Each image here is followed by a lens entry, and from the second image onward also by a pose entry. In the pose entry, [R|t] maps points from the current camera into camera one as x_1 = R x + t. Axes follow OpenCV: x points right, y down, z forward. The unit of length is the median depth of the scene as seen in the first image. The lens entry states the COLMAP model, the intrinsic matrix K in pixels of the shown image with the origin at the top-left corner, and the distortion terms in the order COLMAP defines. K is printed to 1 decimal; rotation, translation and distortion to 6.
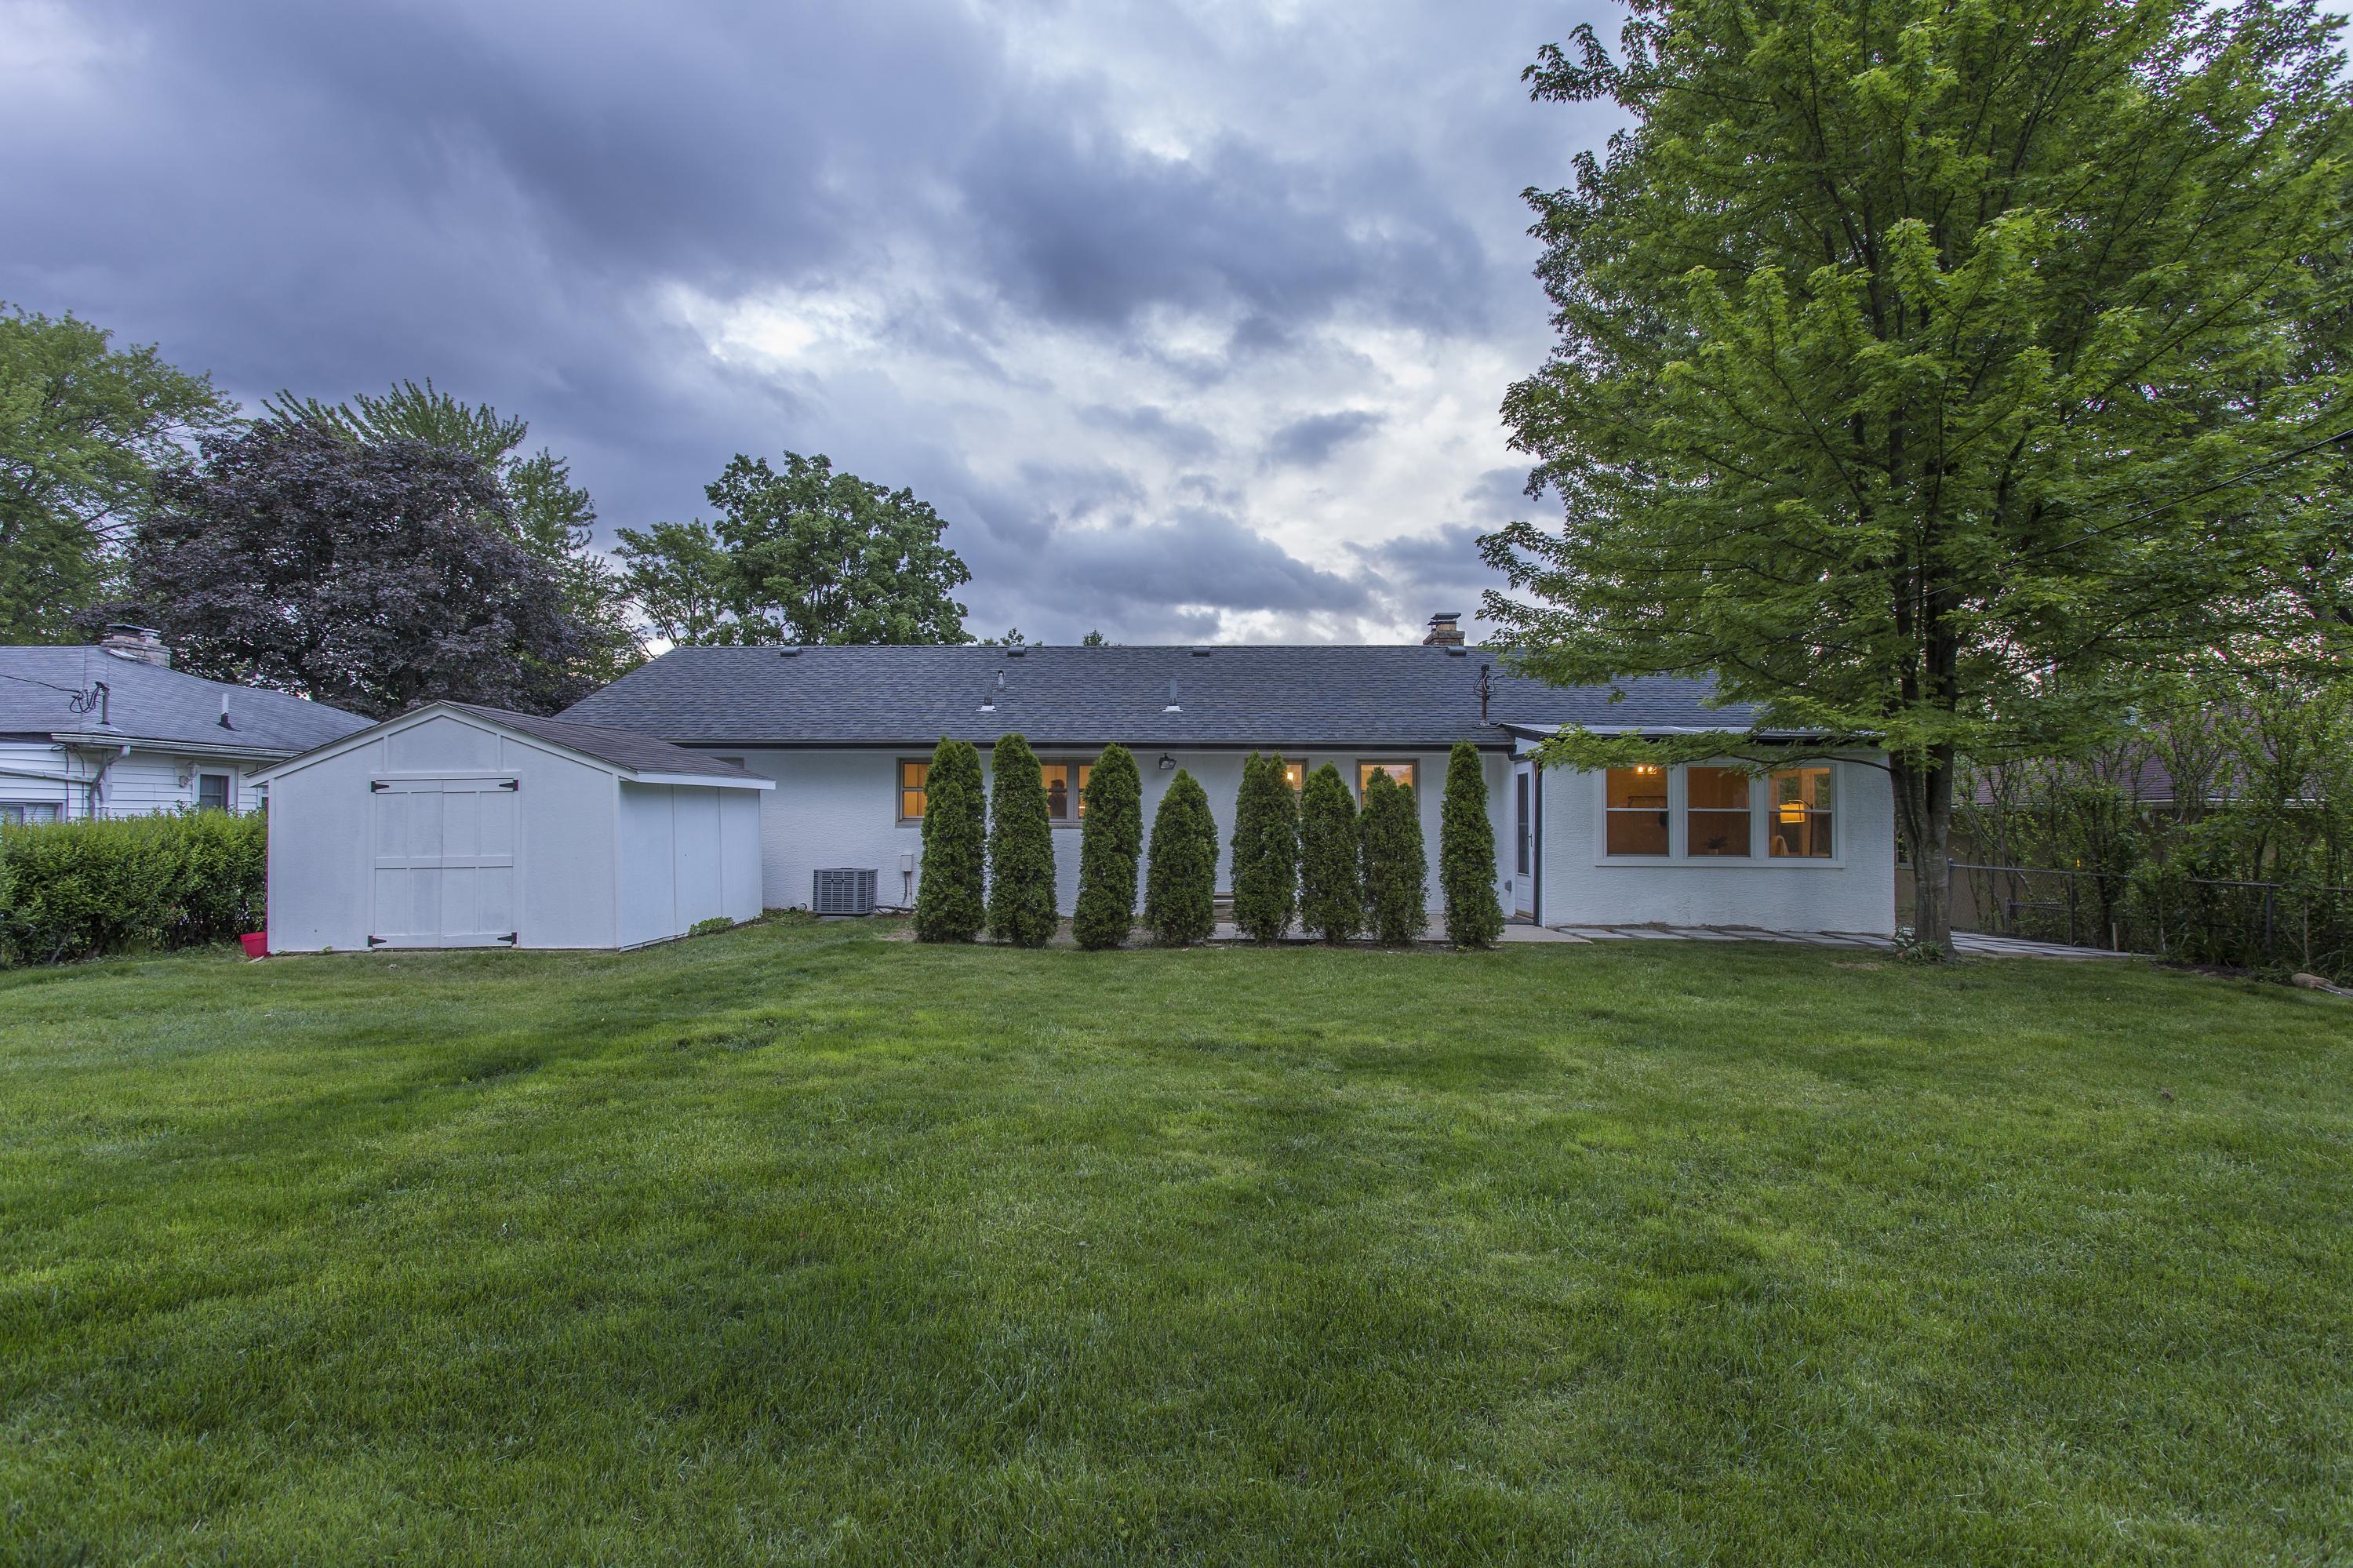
lens RADIAL K [[1144.5, 0, 1177.1], [0, 1144.5, 792.1], [0, 0, 1]] dist [0.004914, -0.000067]
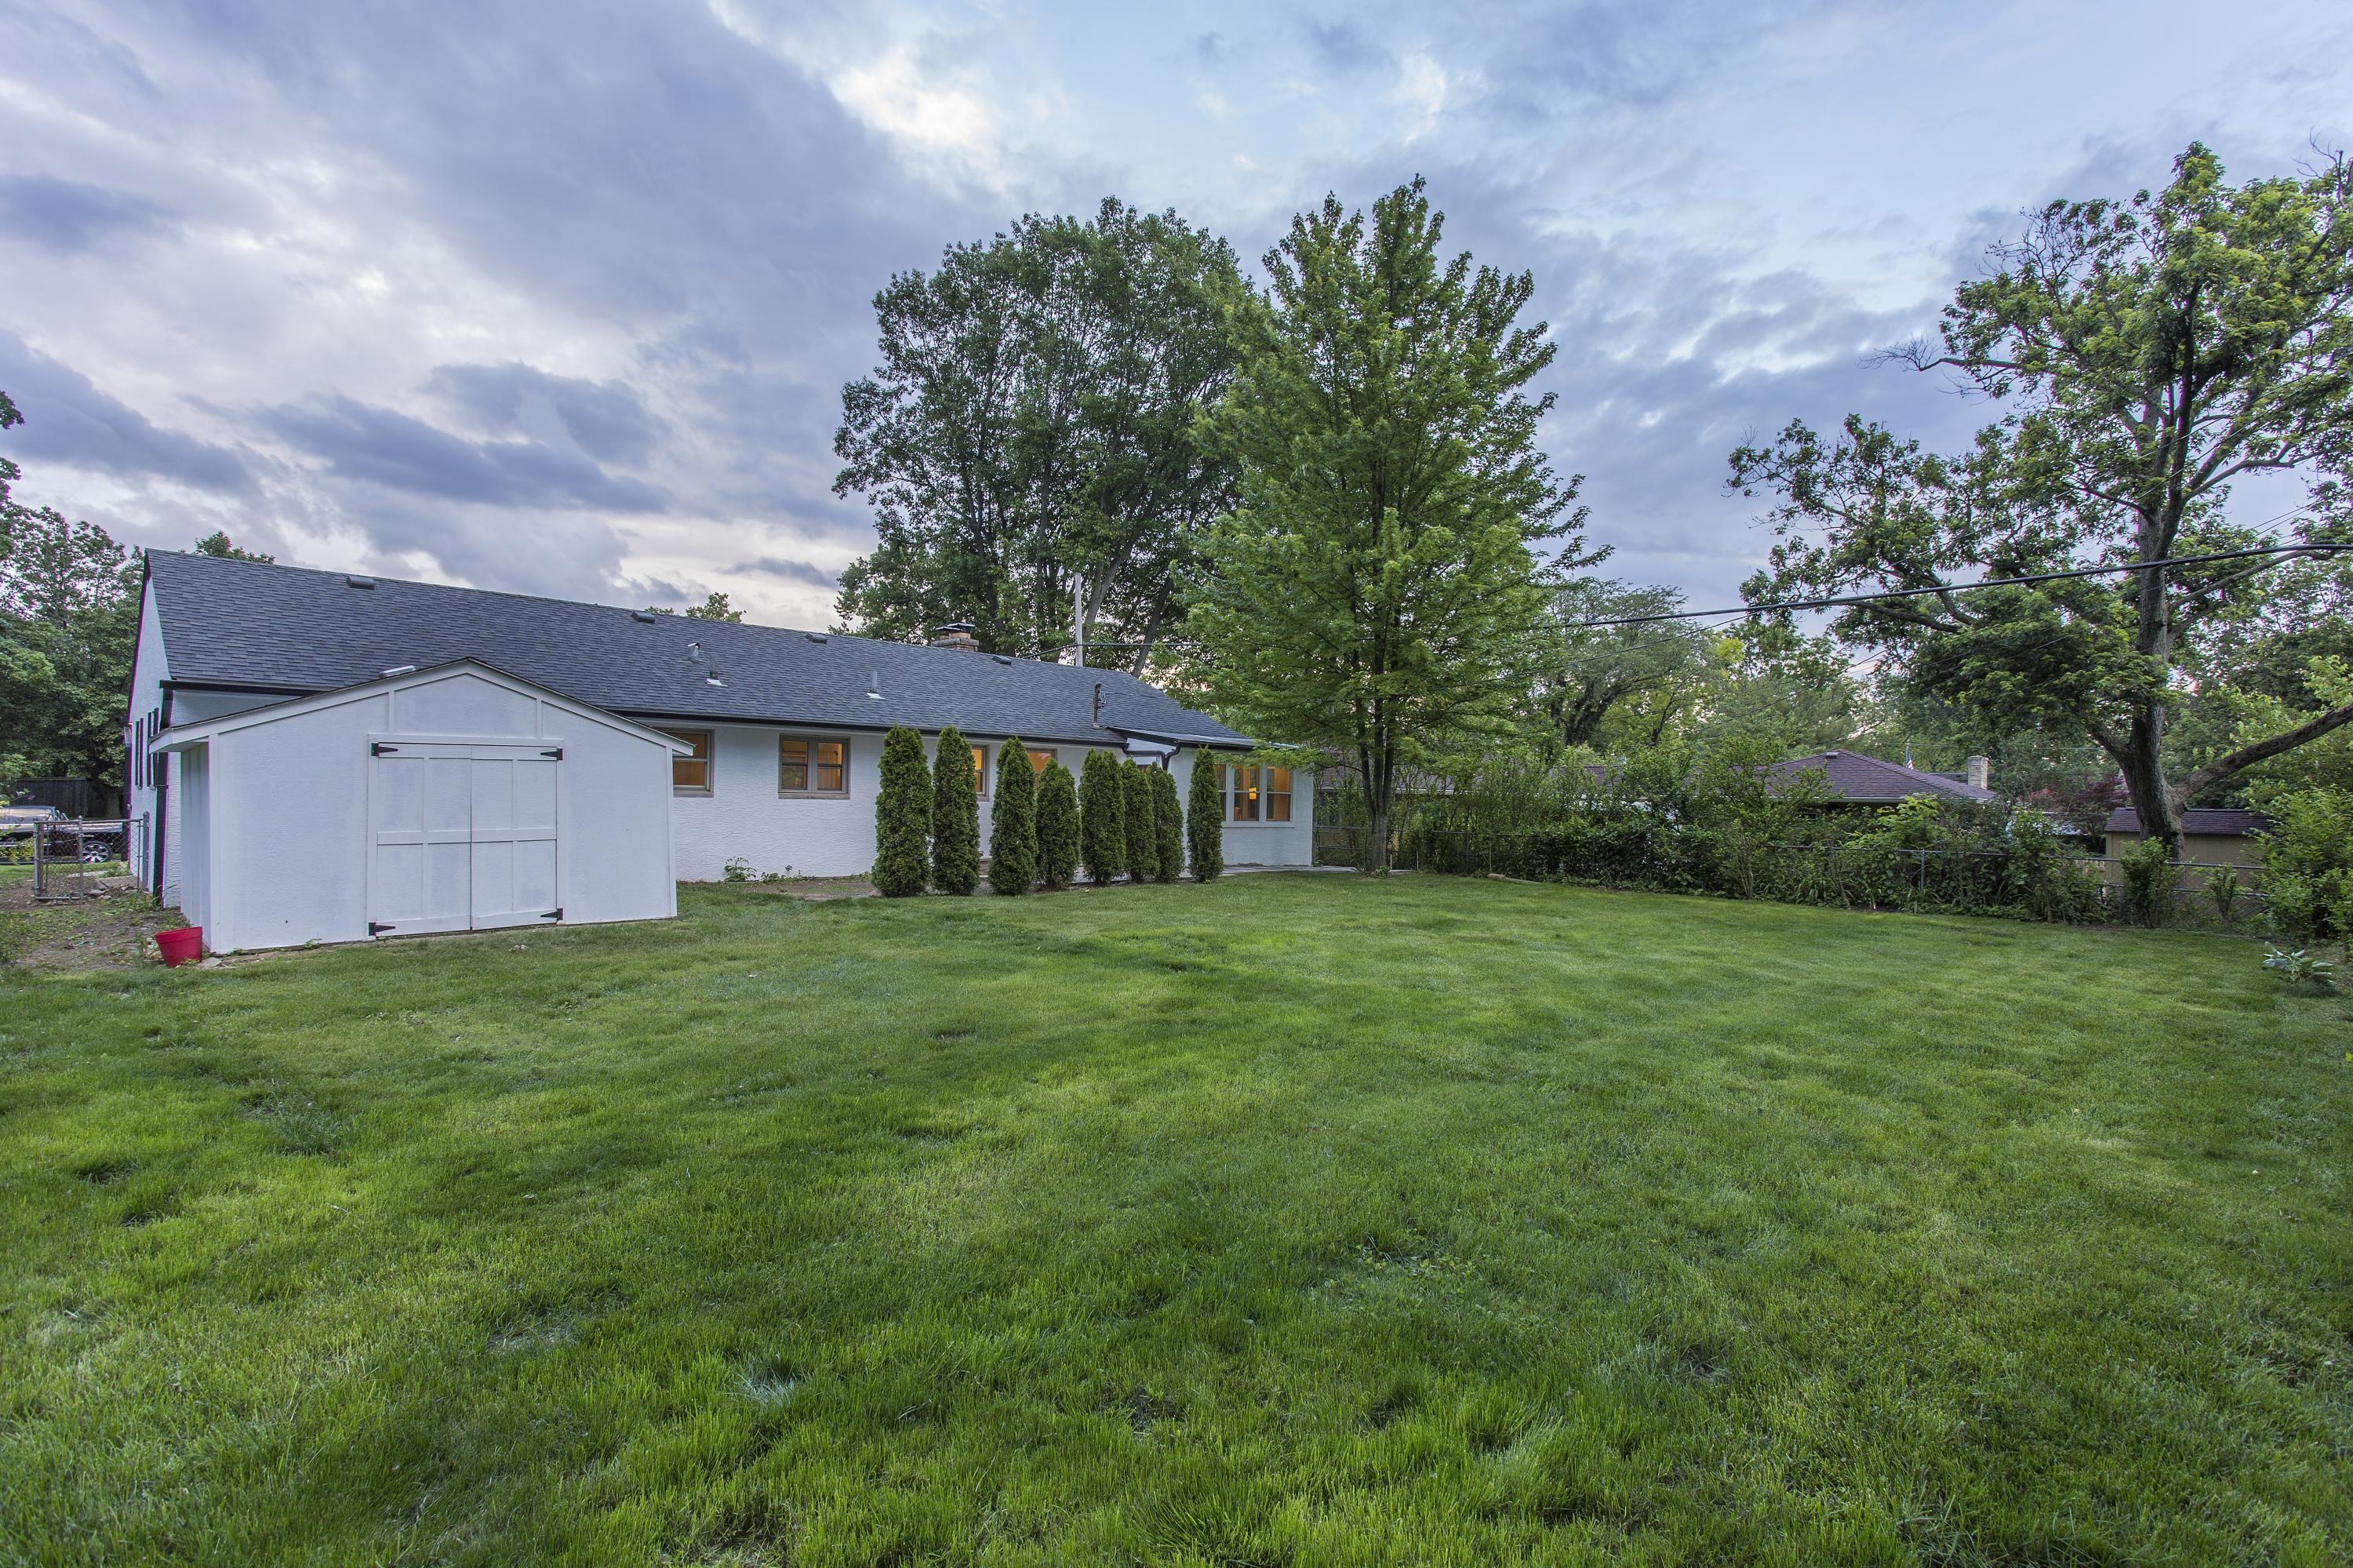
lens RADIAL K [[1144.5, 0, 1177.1], [0, 1144.5, 792.1], [0, 0, 1]] dist [0.004914, -0.000067]
pose [[0.683928, 0.012075, 0.729449, -0.885170], [-0.036401, 0.999182, 0.017589, -0.009611], [-0.728641, -0.038582, 0.683809, -0.024956]]
